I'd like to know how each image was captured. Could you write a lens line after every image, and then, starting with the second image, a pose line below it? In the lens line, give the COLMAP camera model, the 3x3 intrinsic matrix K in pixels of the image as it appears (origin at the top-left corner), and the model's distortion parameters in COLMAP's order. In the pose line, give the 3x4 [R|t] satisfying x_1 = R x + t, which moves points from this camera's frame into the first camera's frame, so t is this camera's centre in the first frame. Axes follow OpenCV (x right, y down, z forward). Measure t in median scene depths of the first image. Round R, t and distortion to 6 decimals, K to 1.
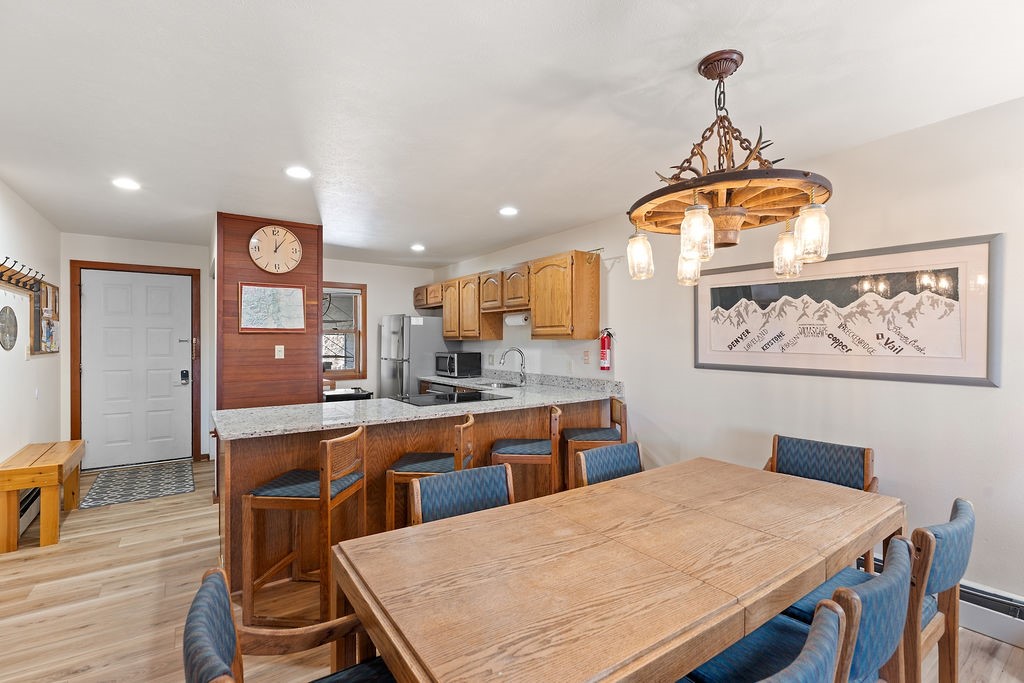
lens RADIAL K [[464.6, 0, 508.7], [0, 464.6, 348.5], [0, 0, 1]] dist [0.000094, -0.000106]
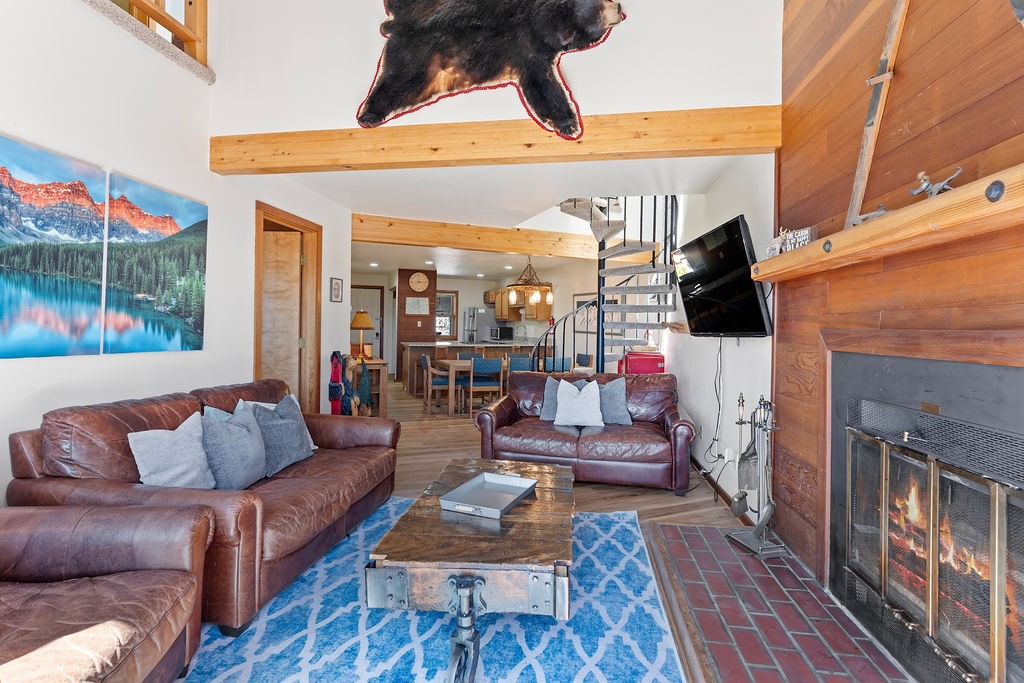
lens RADIAL K [[481.0, 0, 506.1], [0, 481.0, 326.1], [0, 0, 1]] dist [-0.000050, -0.000009]
pose [[0.971069, 0.017389, -0.238166, 0.482364], [-0.020567, 0.999729, -0.010862, 0.031994], [0.237913, 0.015446, 0.971164, -1.177403]]
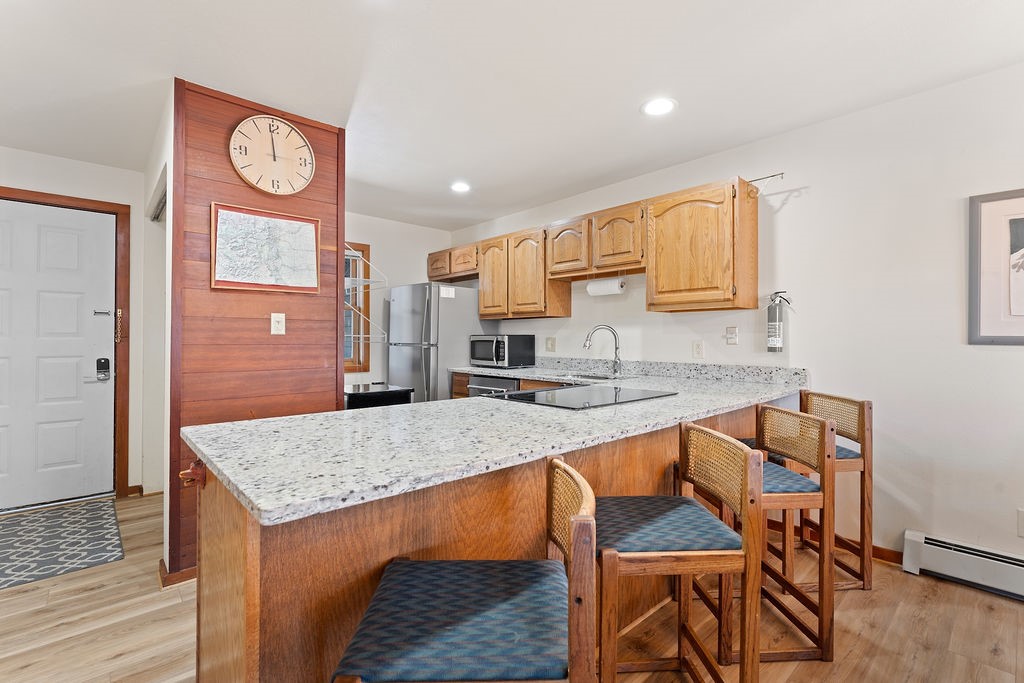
lens RADIAL K [[470.3, 0, 514.2], [0, 470.3, 340.1], [0, 0, 1]] dist [-0.001058, 0.000326]
pose [[0.992222, 0.001864, 0.124465, -0.229543], [-0.000396, 0.999930, -0.011814, 0.031943], [-0.124479, 0.011673, 0.992154, 0.303687]]
